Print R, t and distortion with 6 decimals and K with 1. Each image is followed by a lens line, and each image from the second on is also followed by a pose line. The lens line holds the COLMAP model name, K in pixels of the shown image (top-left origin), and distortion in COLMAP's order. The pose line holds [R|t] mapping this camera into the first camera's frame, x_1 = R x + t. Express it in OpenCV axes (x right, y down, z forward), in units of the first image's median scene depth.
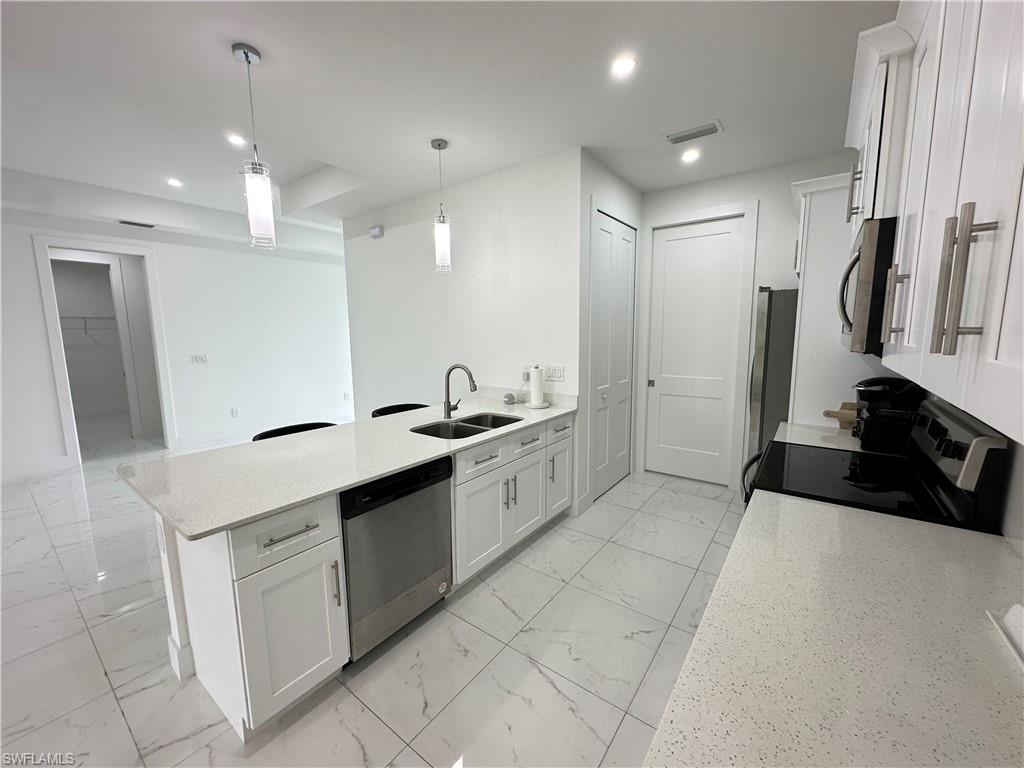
lens RADIAL K [[408.4, 0, 512.0], [0, 408.4, 384.0], [0, 0, 1]] dist [-0.001699, -0.000070]
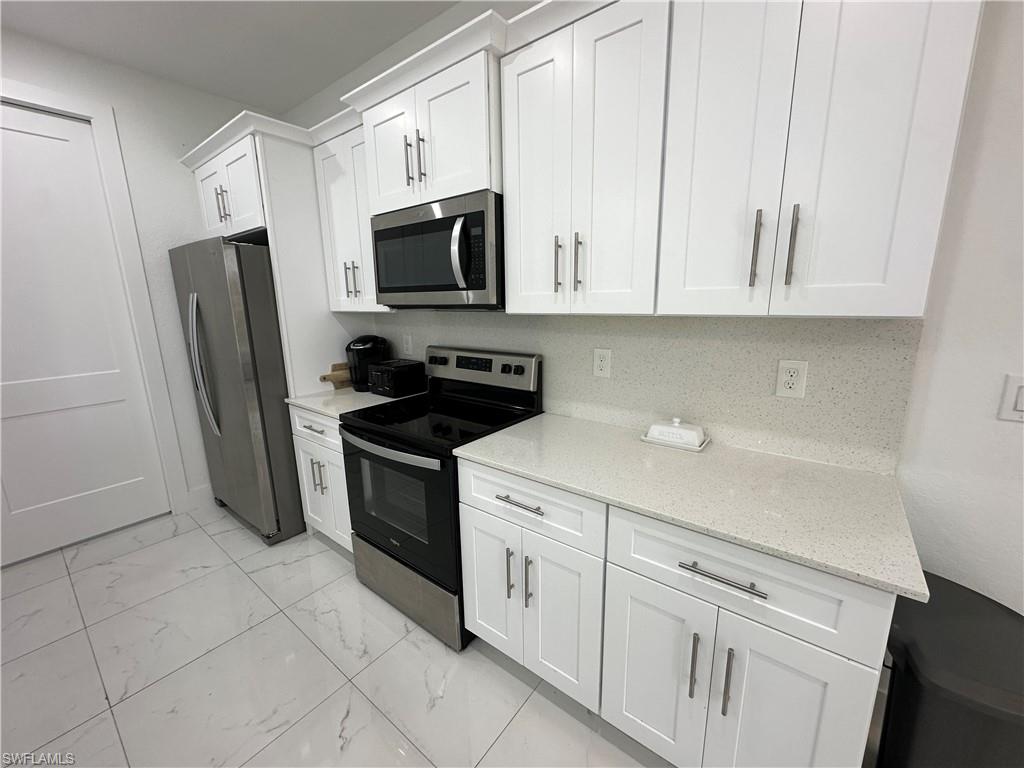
lens RADIAL K [[408.4, 0, 512.0], [0, 408.4, 384.0], [0, 0, 1]] dist [-0.001699, -0.000070]
pose [[0.029665, -0.198447, 0.979663, -0.203472], [0.146492, 0.970374, 0.192129, -0.040130], [-0.988767, 0.137814, 0.057857, 0.494246]]
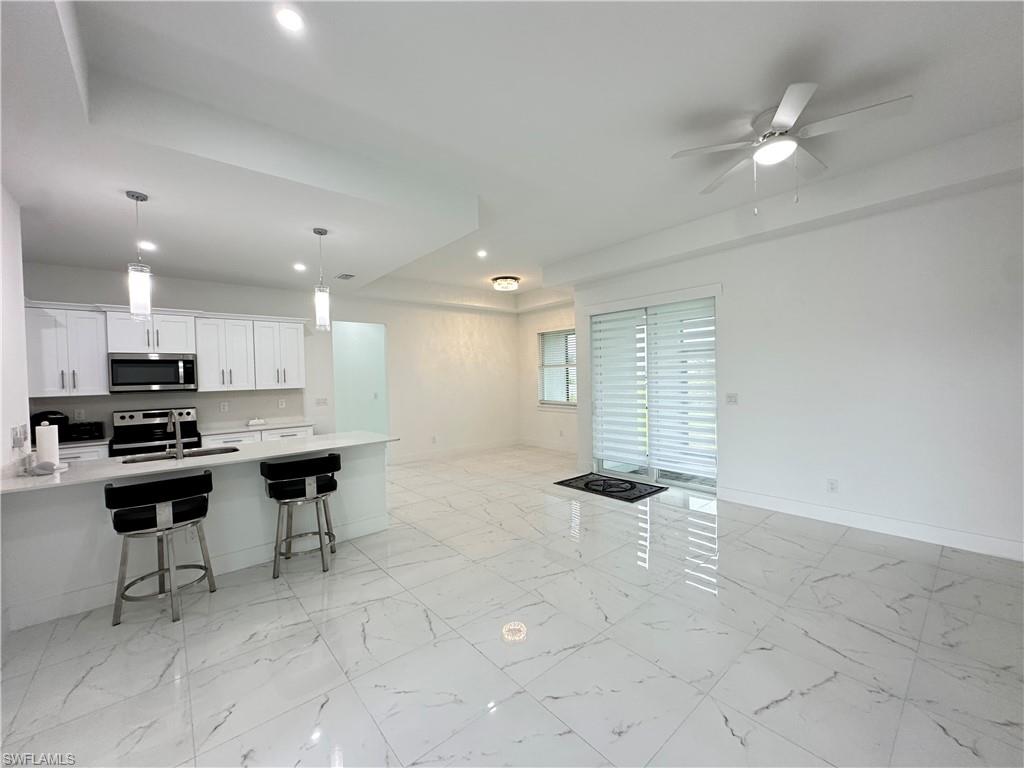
lens RADIAL K [[408.4, 0, 512.0], [0, 408.4, 384.0], [0, 0, 1]] dist [-0.001699, -0.000070]
pose [[-0.975588, 0.028498, 0.217752, -1.496197], [0.060504, 0.988049, 0.141766, -0.257663], [-0.211110, 0.151480, -0.965653, 2.157510]]
